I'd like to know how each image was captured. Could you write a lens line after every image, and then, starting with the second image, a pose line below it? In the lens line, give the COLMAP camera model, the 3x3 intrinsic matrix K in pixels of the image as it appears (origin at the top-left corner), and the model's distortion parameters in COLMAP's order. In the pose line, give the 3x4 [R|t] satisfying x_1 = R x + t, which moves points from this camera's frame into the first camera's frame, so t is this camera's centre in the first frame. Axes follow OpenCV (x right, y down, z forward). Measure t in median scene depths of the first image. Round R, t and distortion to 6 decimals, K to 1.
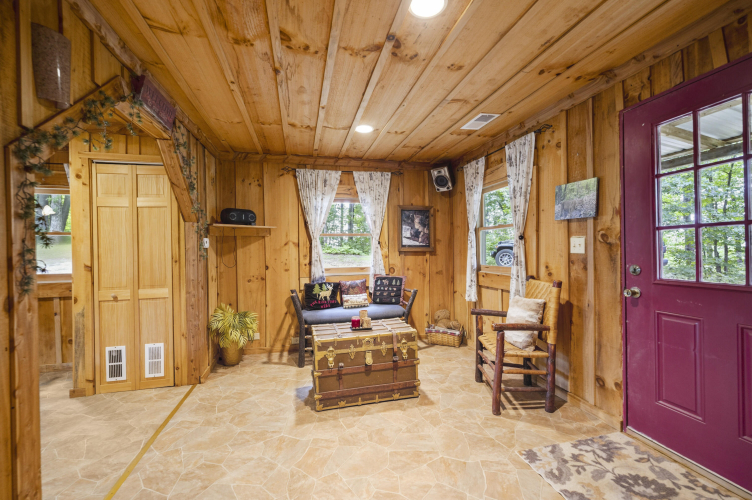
lens RADIAL K [[301.2, 0, 369.4], [0, 301.2, 251.8], [0, 0, 1]] dist [-0.001629, 0.000298]
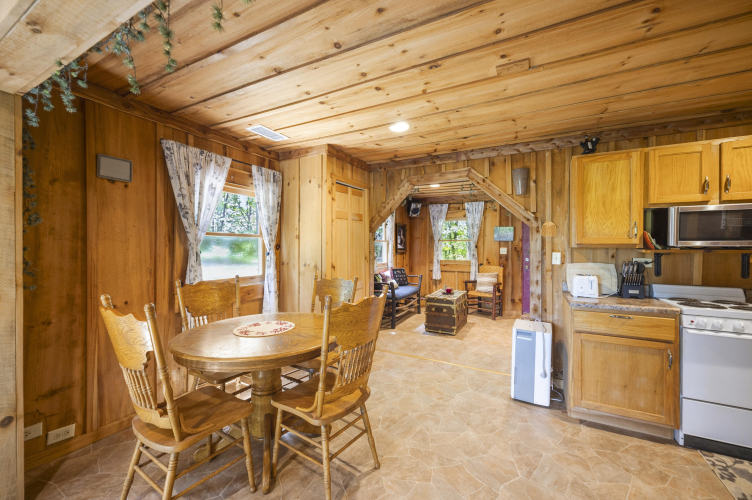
lens RADIAL K [[301.2, 0, 370.8], [0, 301.2, 246.3], [0, 0, 1]] dist [-0.001629, 0.000298]
pose [[0.682670, 0.013182, 0.730608, -1.693625], [-0.006117, 0.999905, -0.012325, -0.019246], [-0.730701, 0.003945, 0.682686, 0.049954]]
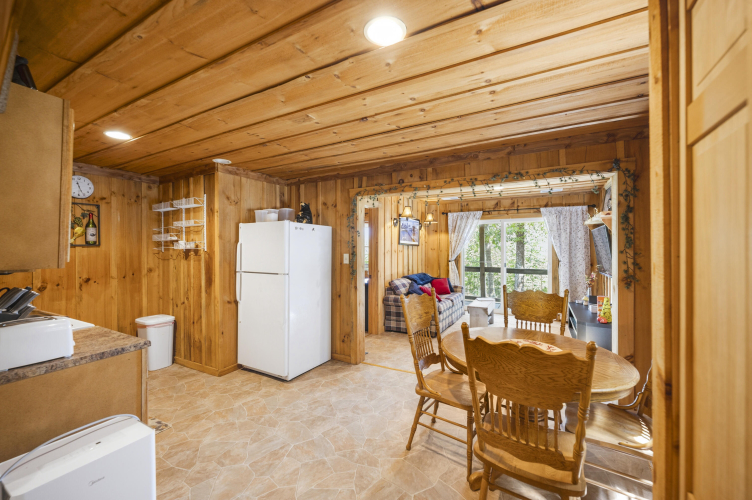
lens RADIAL K [[301.2, 0, 375.0], [0, 301.2, 248.6], [0, 0, 1]] dist [-0.001629, 0.000298]
pose [[-0.684025, 0.007988, -0.729414, -0.545012], [0.001951, 0.999956, 0.009122, -0.068334], [0.729456, 0.004816, -0.684011, 0.980722]]
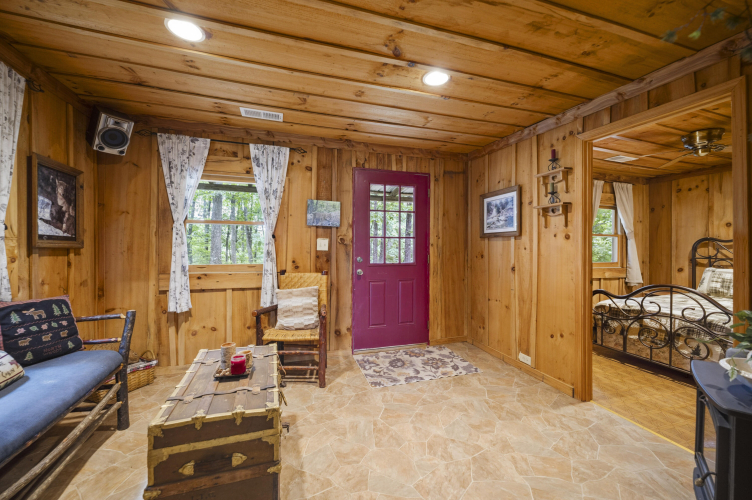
lens RADIAL K [[301.2, 0, 375.3], [0, 301.2, 246.8], [0, 0, 1]] dist [-0.001629, 0.000298]
pose [[-0.082461, 0.011800, 0.996524, -0.638750], [-0.000759, 0.999929, -0.011903, 0.004012], [-0.996594, -0.001738, -0.082446, 0.736048]]
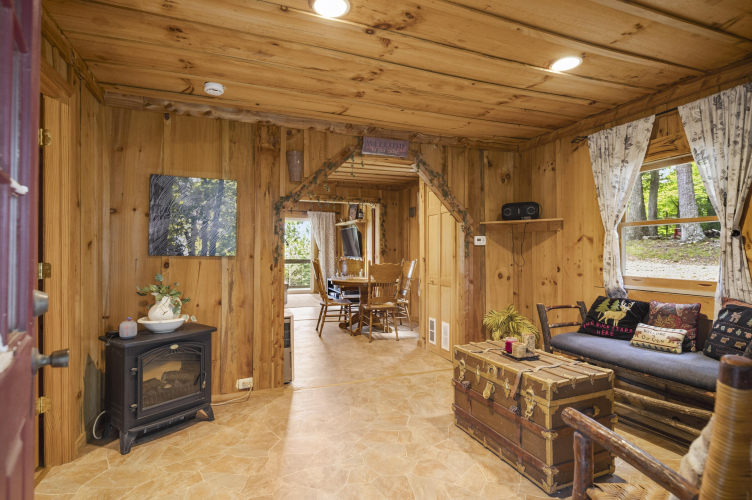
lens RADIAL K [[368.9, 0, 383.0], [0, 368.9, 248.7], [0, 0, 1]] dist [-0.001679, -0.000140]
pose [[0.163118, 0.009063, -0.986565, 0.758611], [-0.010009, 0.999922, 0.007531, -0.007690], [0.986556, 0.008646, 0.163196, 0.509189]]
